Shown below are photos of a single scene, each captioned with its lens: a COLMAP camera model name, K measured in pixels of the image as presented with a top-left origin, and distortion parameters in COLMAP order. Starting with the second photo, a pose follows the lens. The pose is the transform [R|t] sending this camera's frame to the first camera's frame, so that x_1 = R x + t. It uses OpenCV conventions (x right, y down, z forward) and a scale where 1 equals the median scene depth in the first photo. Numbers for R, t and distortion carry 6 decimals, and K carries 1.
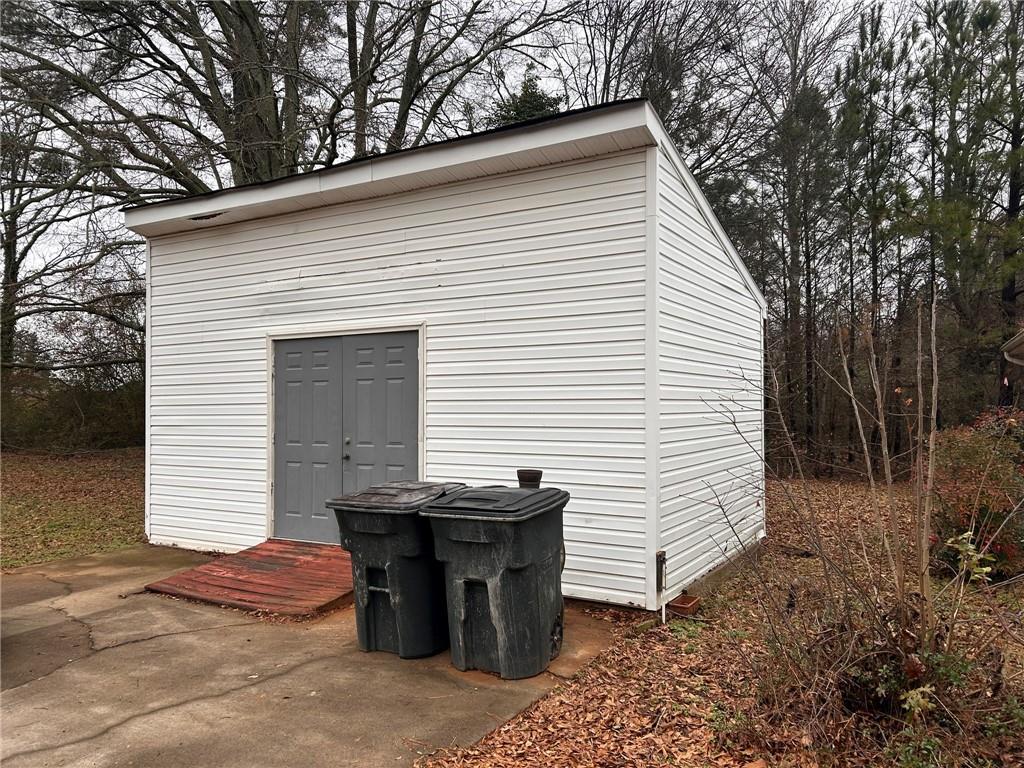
lens RADIAL K [[763.5, 0, 512.0], [0, 763.5, 384.0], [0, 0, 1]] dist [0.067787, -0.079294]
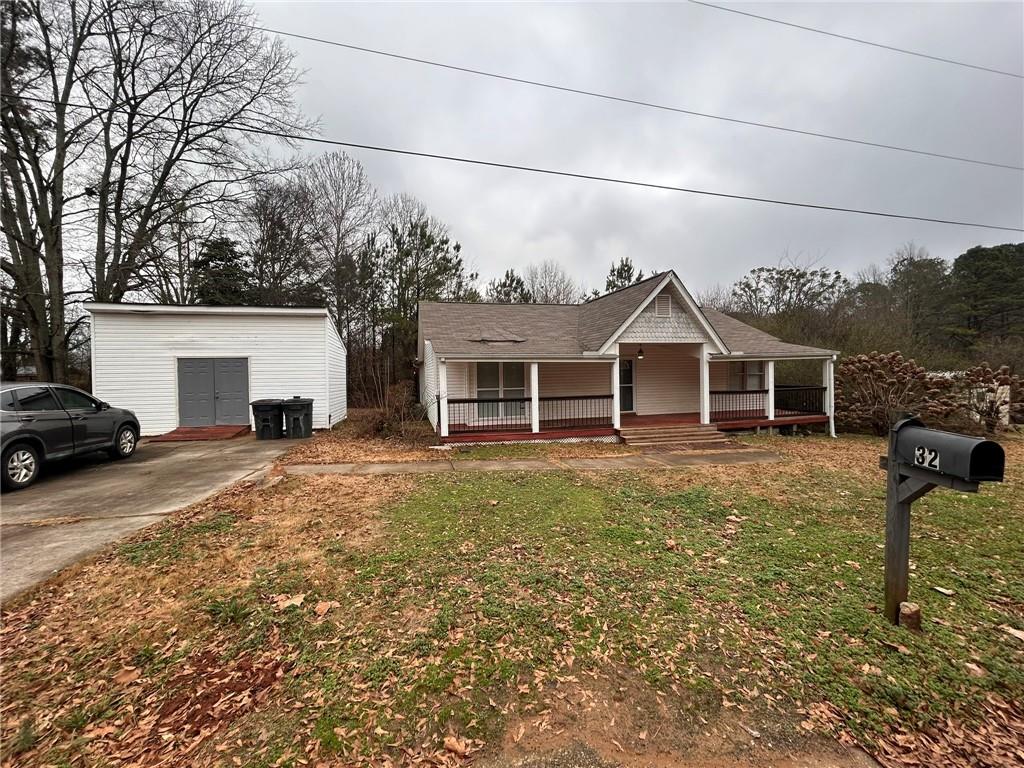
lens RADIAL K [[406.0, 0, 515.3], [0, 406.0, 386.5], [0, 0, 1]] dist [0.001206, 0.000261]
pose [[0.709665, -0.011778, 0.704441, -0.522498], [-0.007653, 0.999672, 0.024424, 0.001402], [-0.704497, -0.022724, 0.709343, -1.034156]]
